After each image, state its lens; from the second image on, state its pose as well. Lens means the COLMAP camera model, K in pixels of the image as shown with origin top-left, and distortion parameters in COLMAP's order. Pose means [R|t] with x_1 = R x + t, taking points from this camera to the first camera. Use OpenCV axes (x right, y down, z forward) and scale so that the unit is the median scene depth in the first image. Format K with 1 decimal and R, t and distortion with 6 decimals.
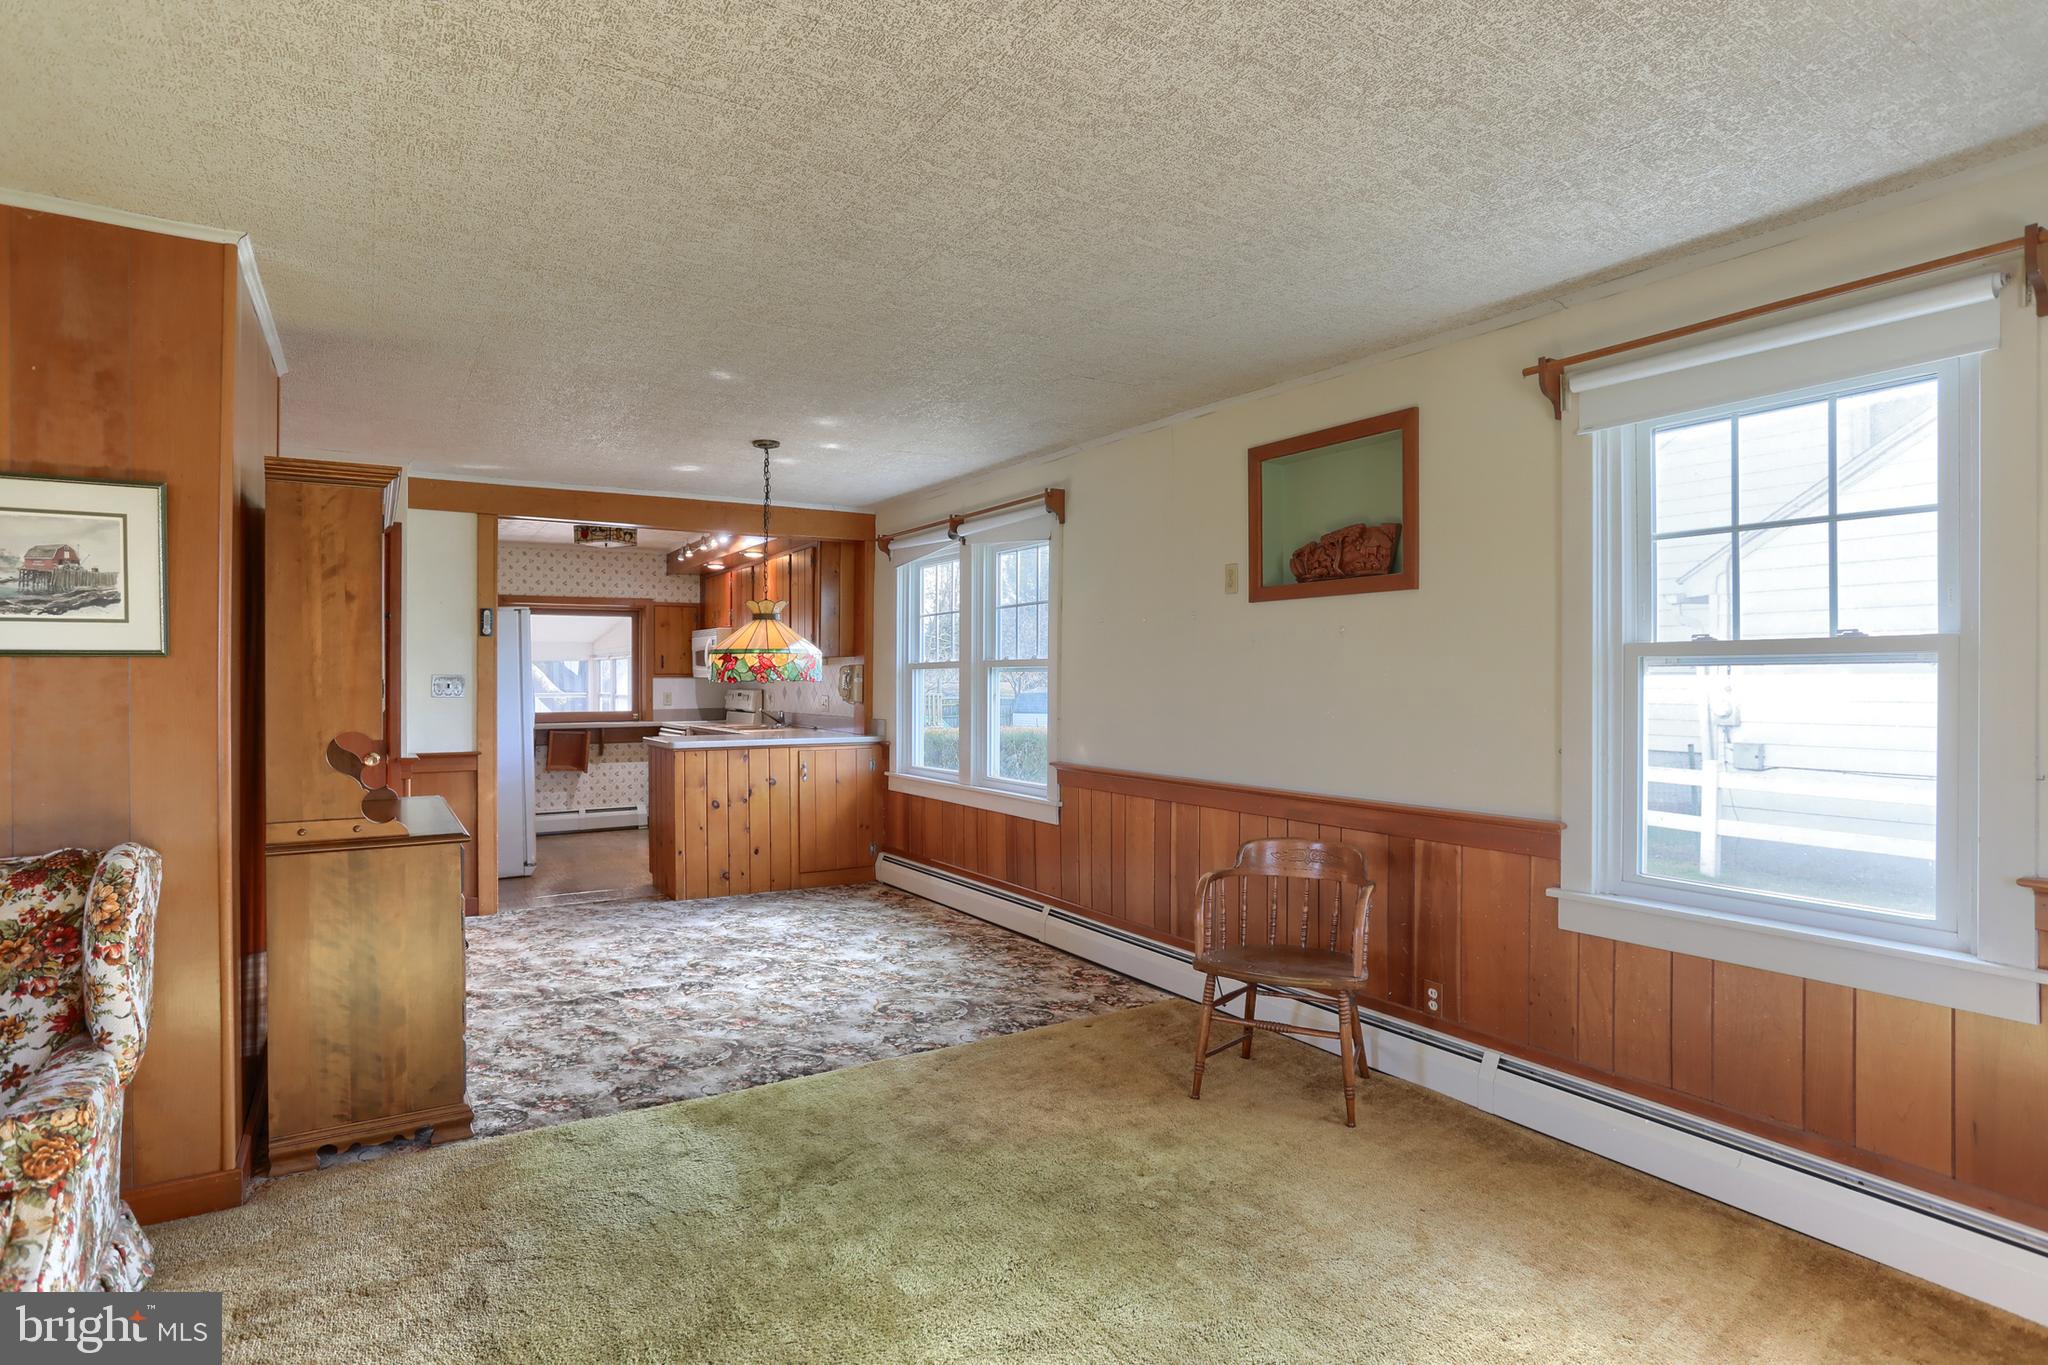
lens RADIAL K [[1066.7, 0, 1005.9], [0, 1066.7, 680.4], [0, 0, 1]] dist [-0.031855, 0.012859]
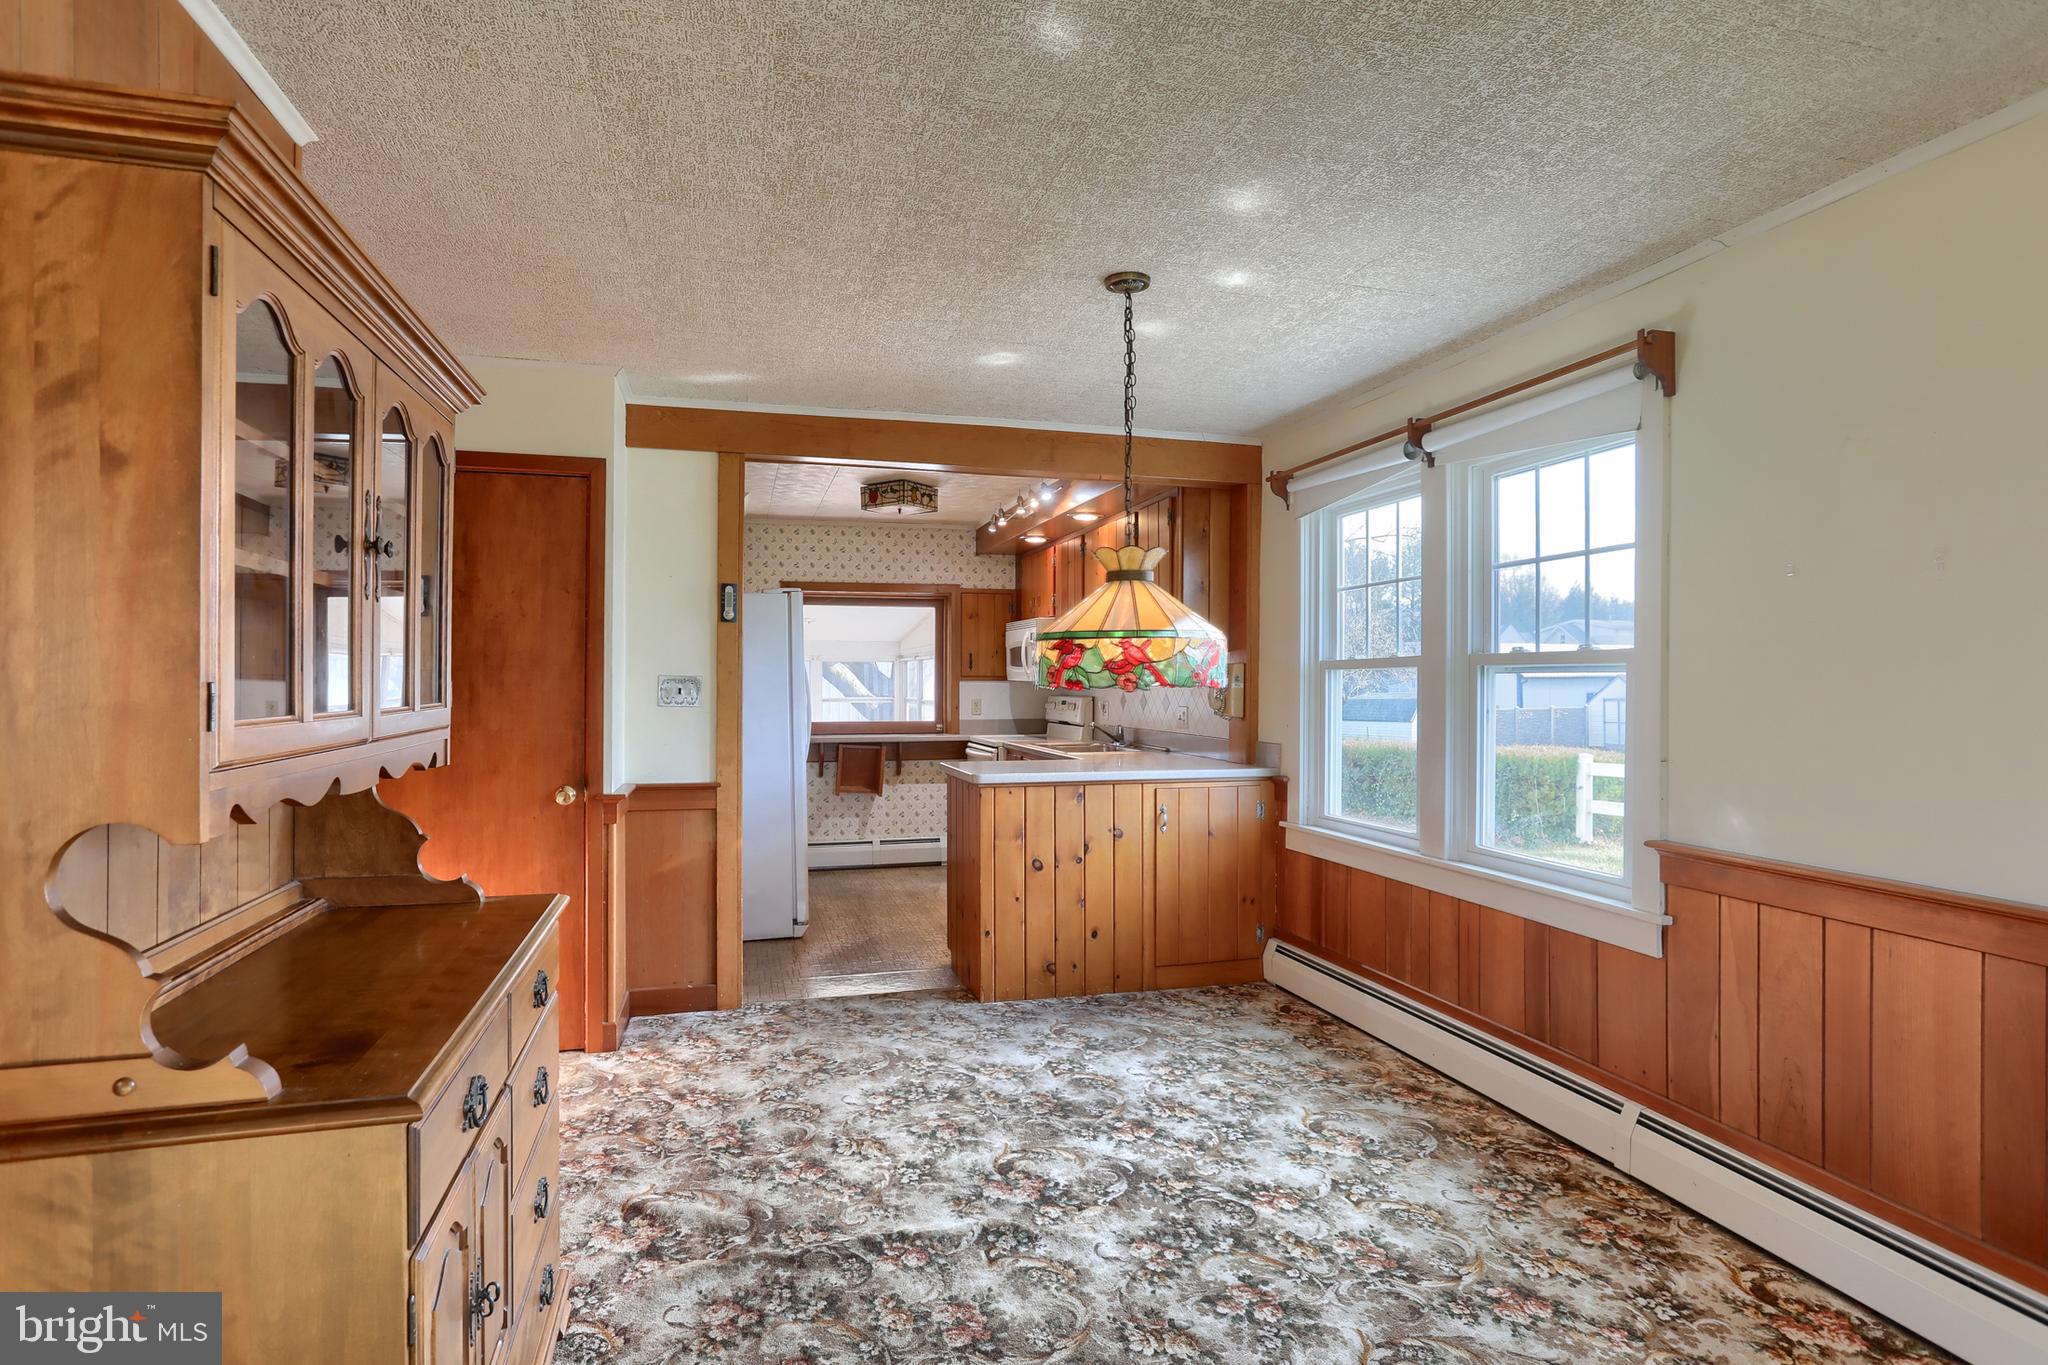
lens RADIAL K [[1066.7, 0, 1036.3], [0, 1066.7, 673.4], [0, 0, 1]] dist [-0.031855, 0.012859]
pose [[0.966720, 0.001987, -0.255829, -0.129259], [-0.004580, 0.999944, -0.009537, -0.001237], [0.255796, 0.010391, 0.966675, 0.441517]]
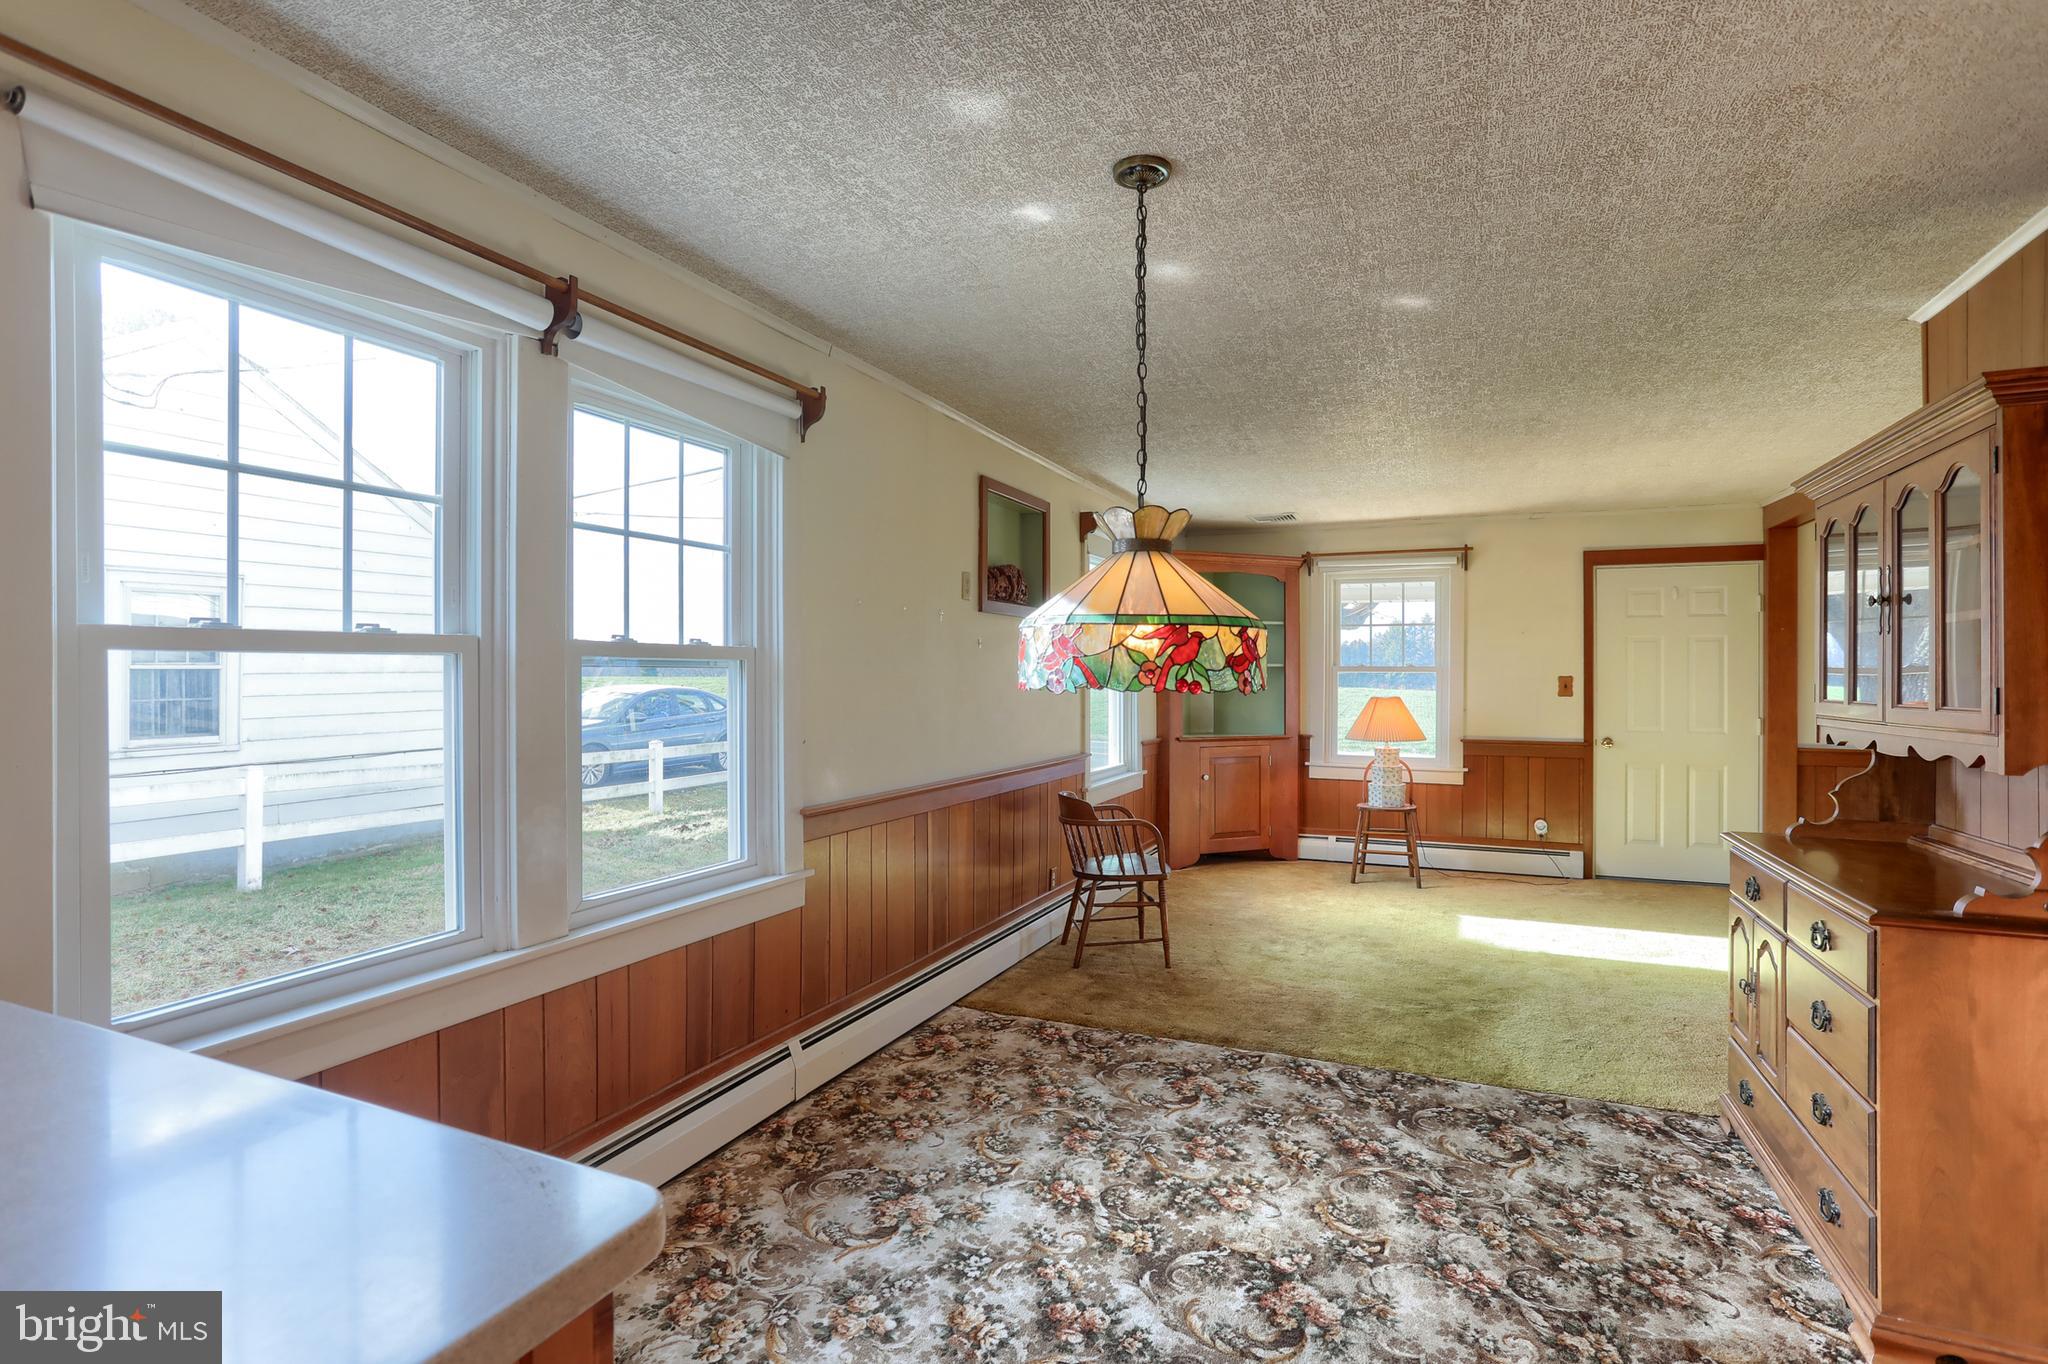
lens RADIAL K [[1023.0, 0, 1011.6], [0, 1023.0, 672.1], [0, 0, 1]] dist [-0.048888, 0.018671]
pose [[-0.578617, 0.002651, 0.815595, -0.575939], [0.001022, 0.999996, -0.002525, -0.005250], [-0.815599, -0.000627, -0.578617, 1.360490]]
